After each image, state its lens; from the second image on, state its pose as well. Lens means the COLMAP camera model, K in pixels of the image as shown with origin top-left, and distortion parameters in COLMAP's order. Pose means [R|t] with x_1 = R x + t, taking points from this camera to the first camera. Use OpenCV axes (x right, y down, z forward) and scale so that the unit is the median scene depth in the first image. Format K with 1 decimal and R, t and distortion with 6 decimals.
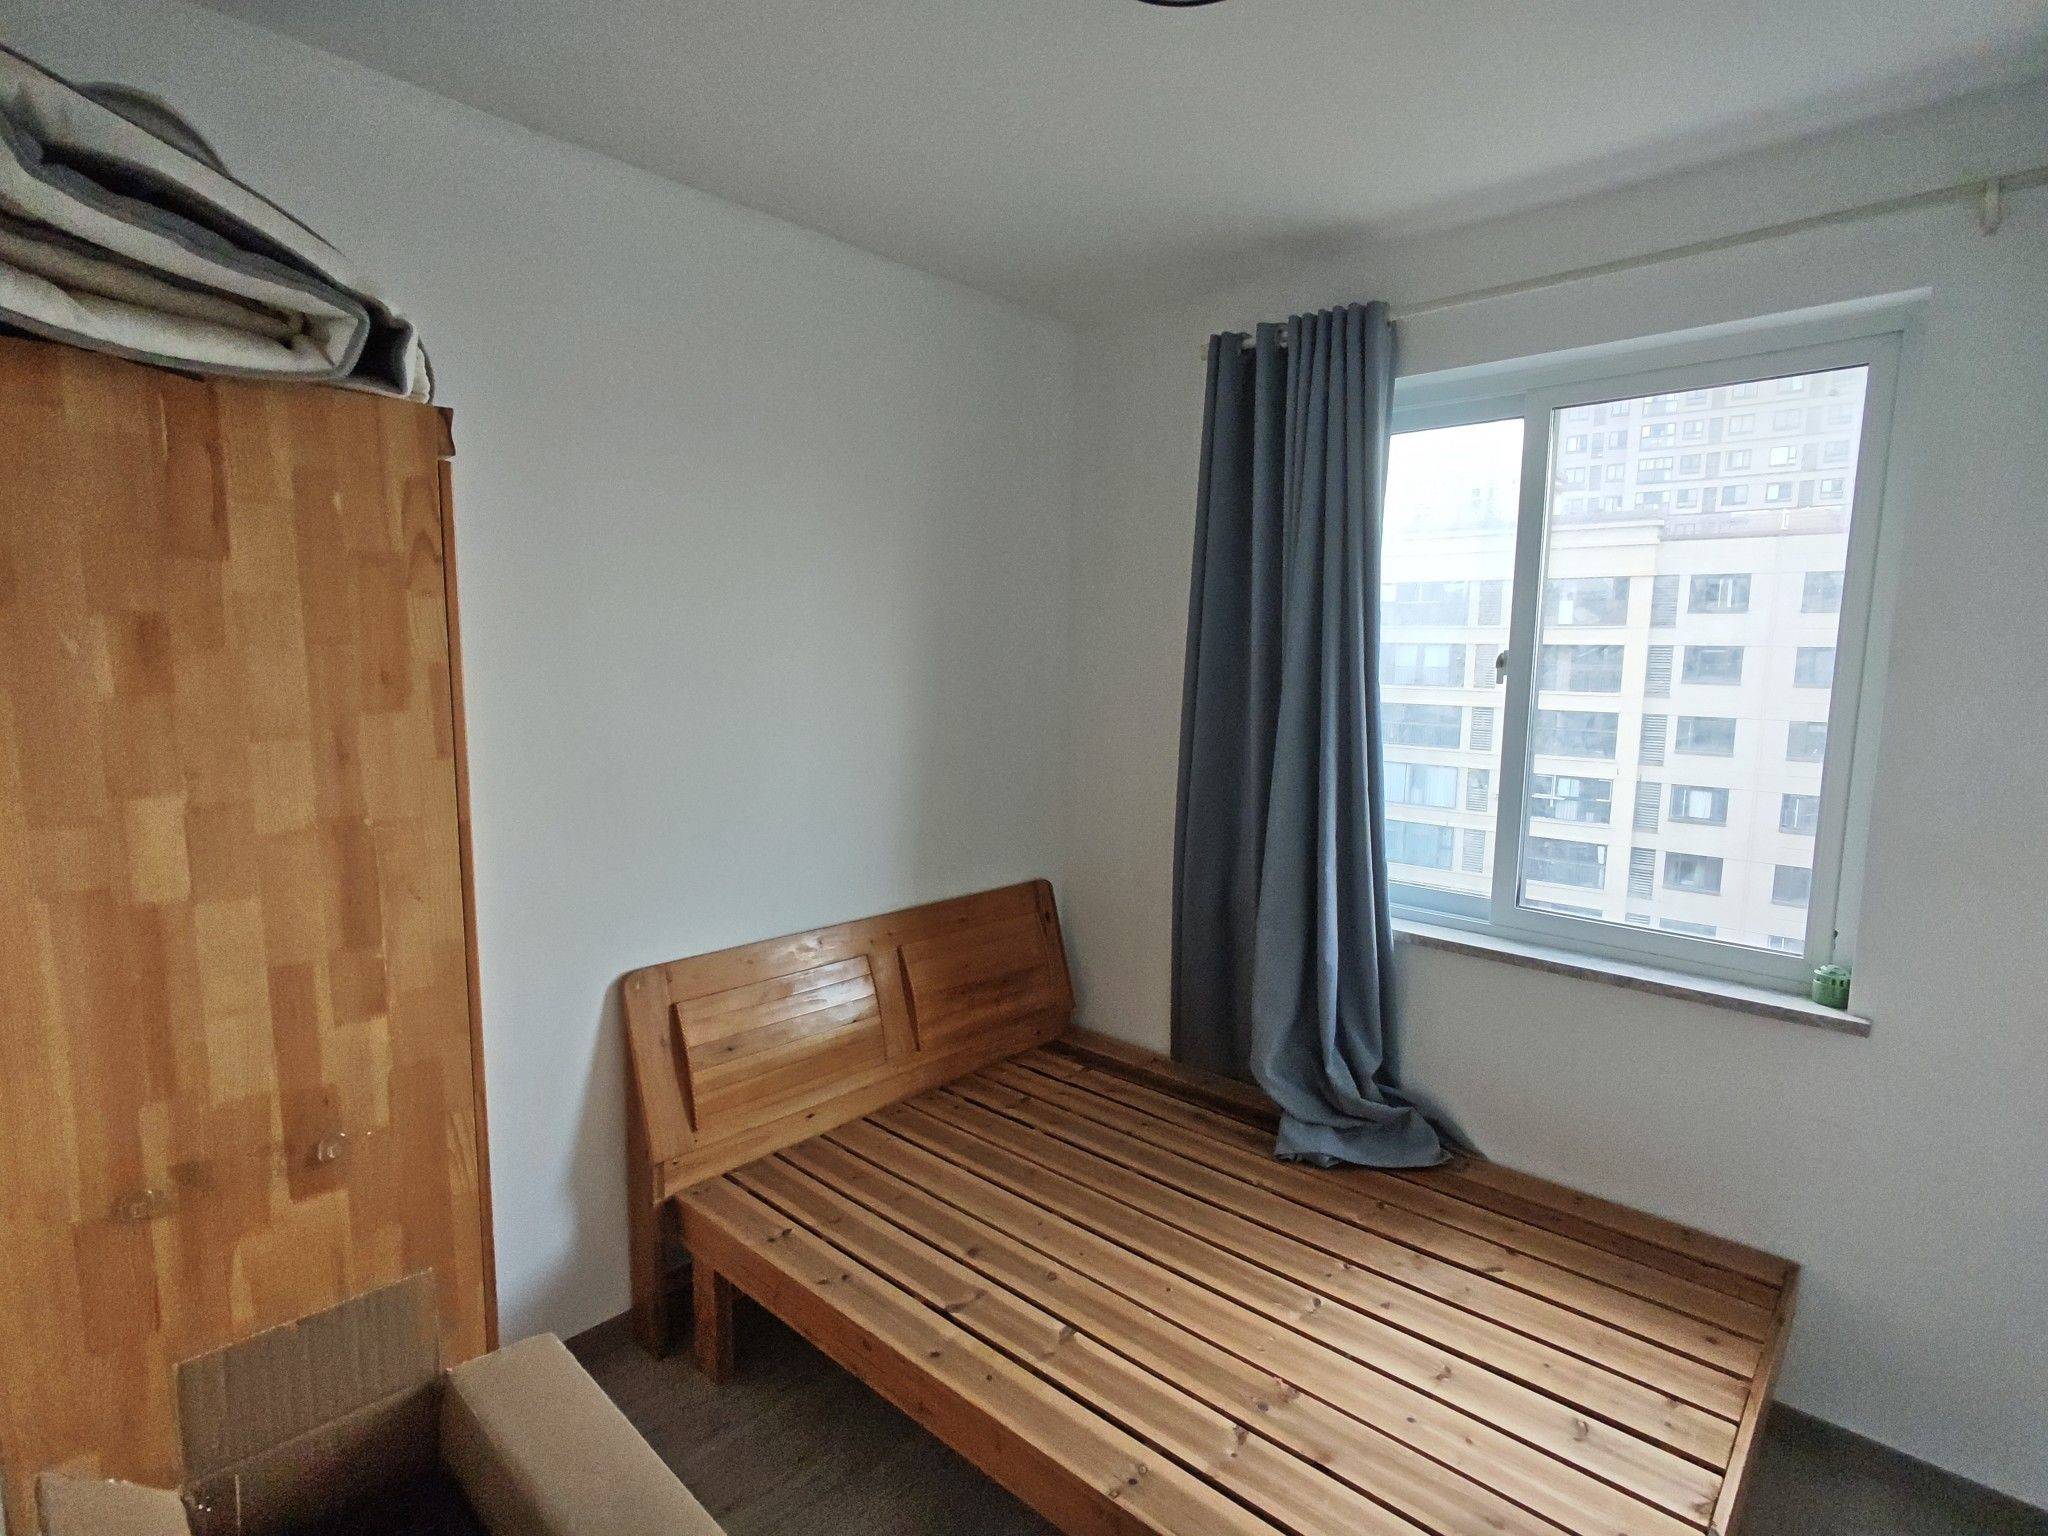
lens RADIAL K [[1038.1, 0, 1036.1], [0, 1038.1, 774.8], [0, 0, 1]] dist [-0.000867, 0.001083]
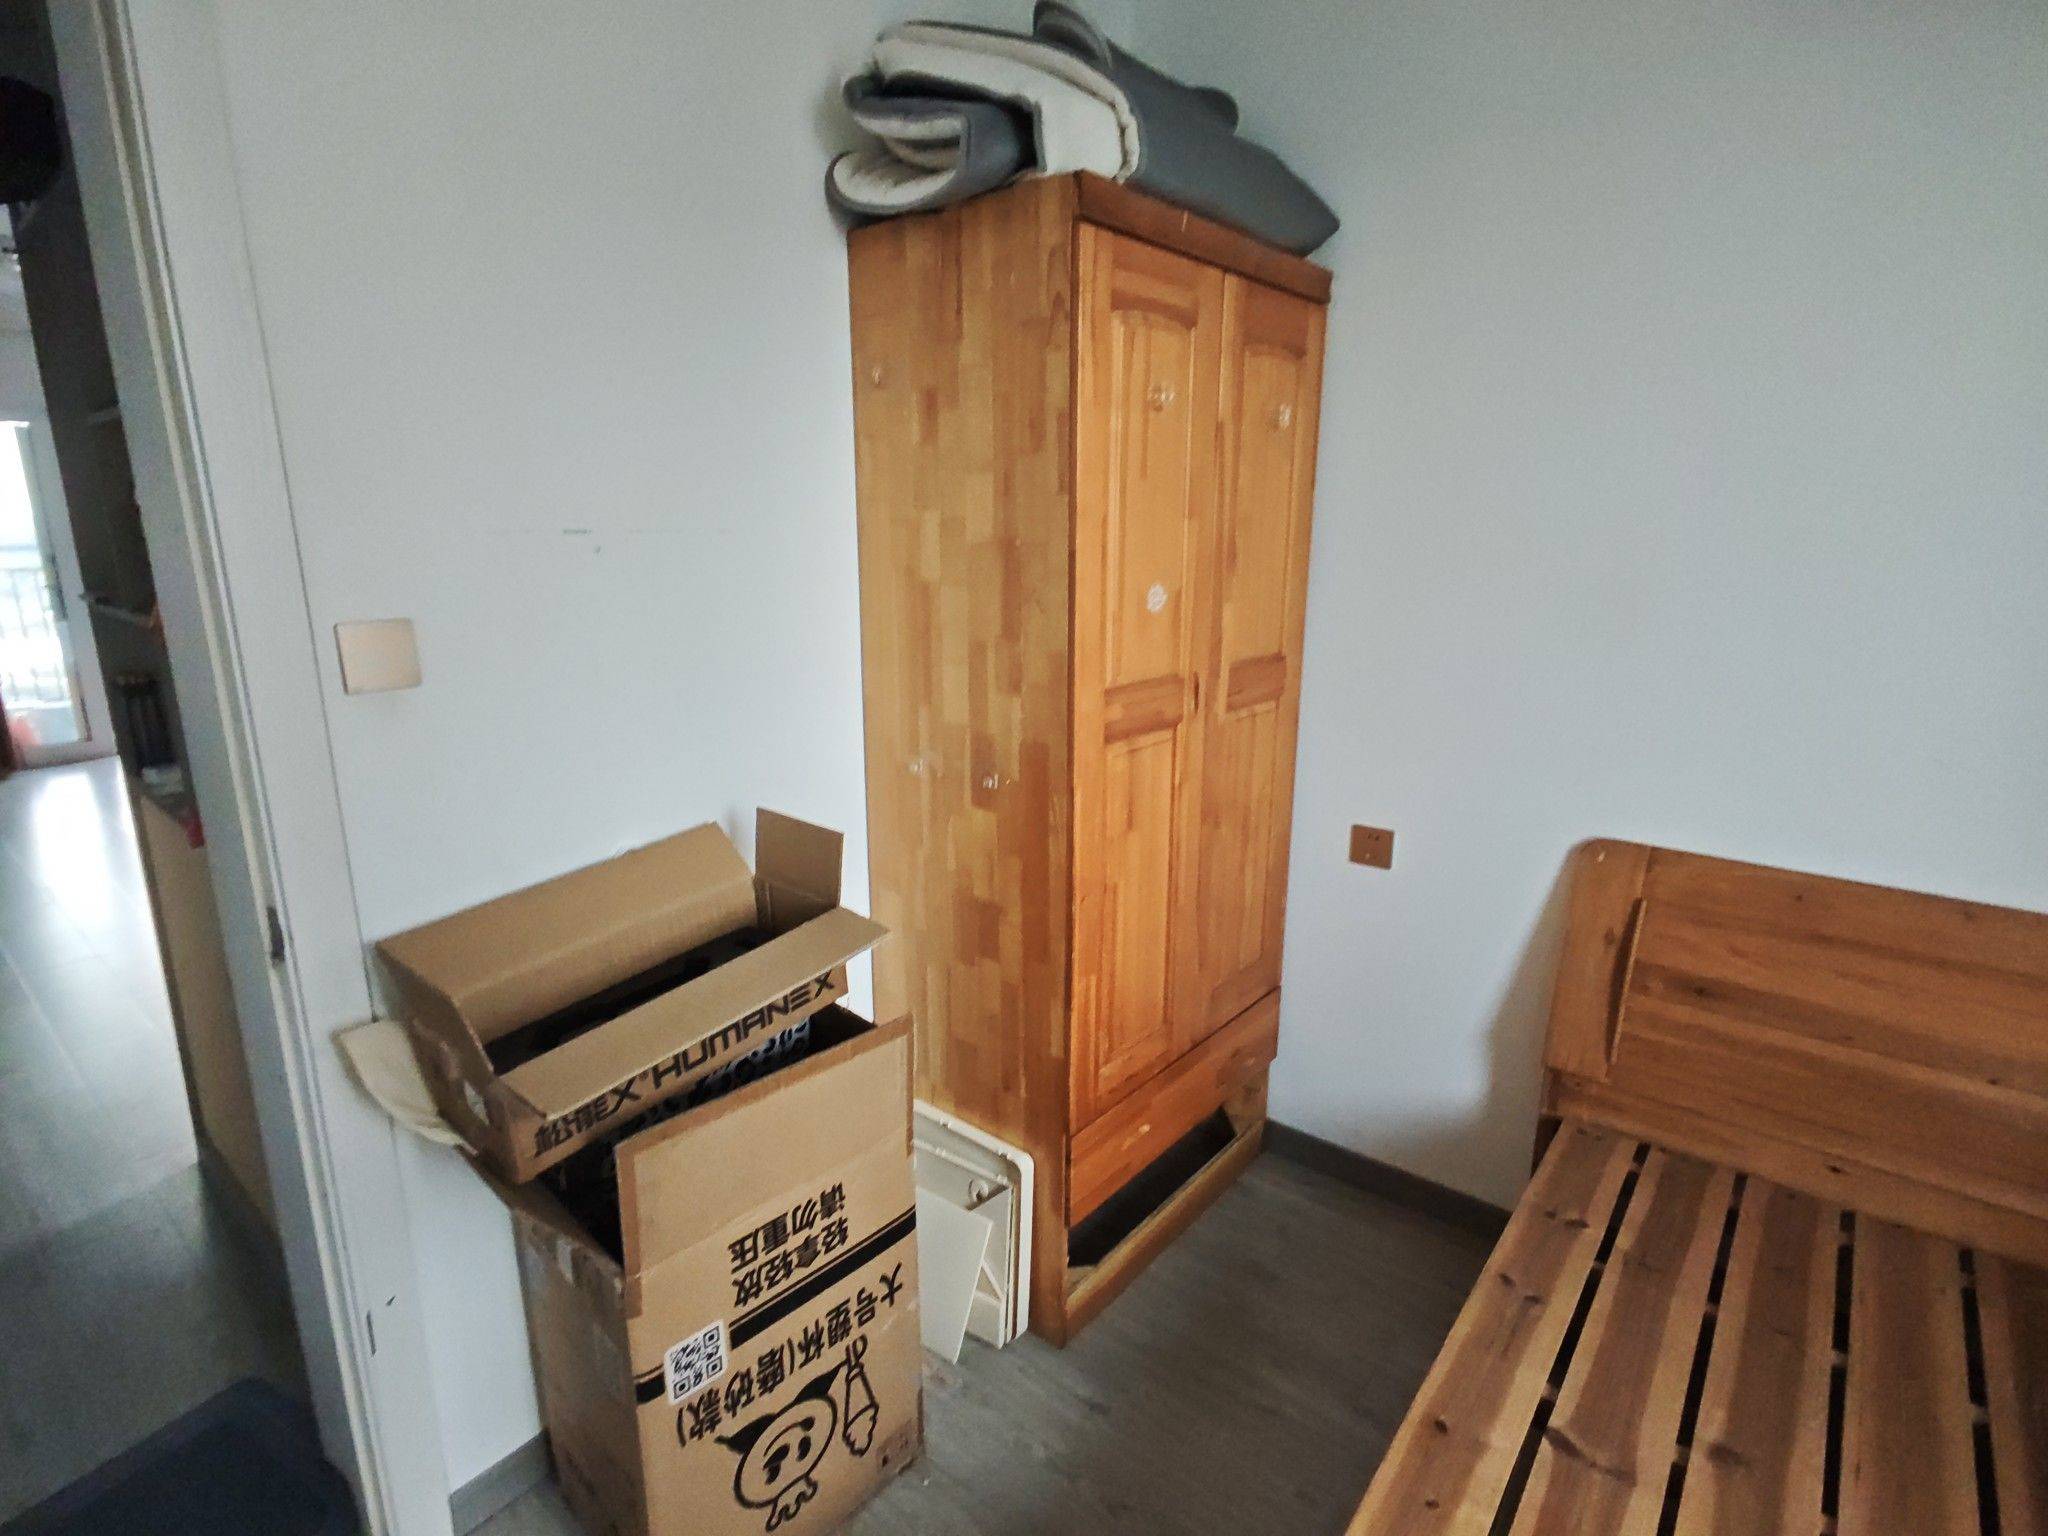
lens RADIAL K [[1038.1, 0, 1033.1], [0, 1038.1, 766.4], [0, 0, 1]] dist [-0.000867, 0.001083]
pose [[0.068593, 0.221520, -0.972740, 0.660461], [-0.127166, 0.969025, 0.211707, 0.038747], [0.989507, 0.109177, 0.094638, 0.908622]]
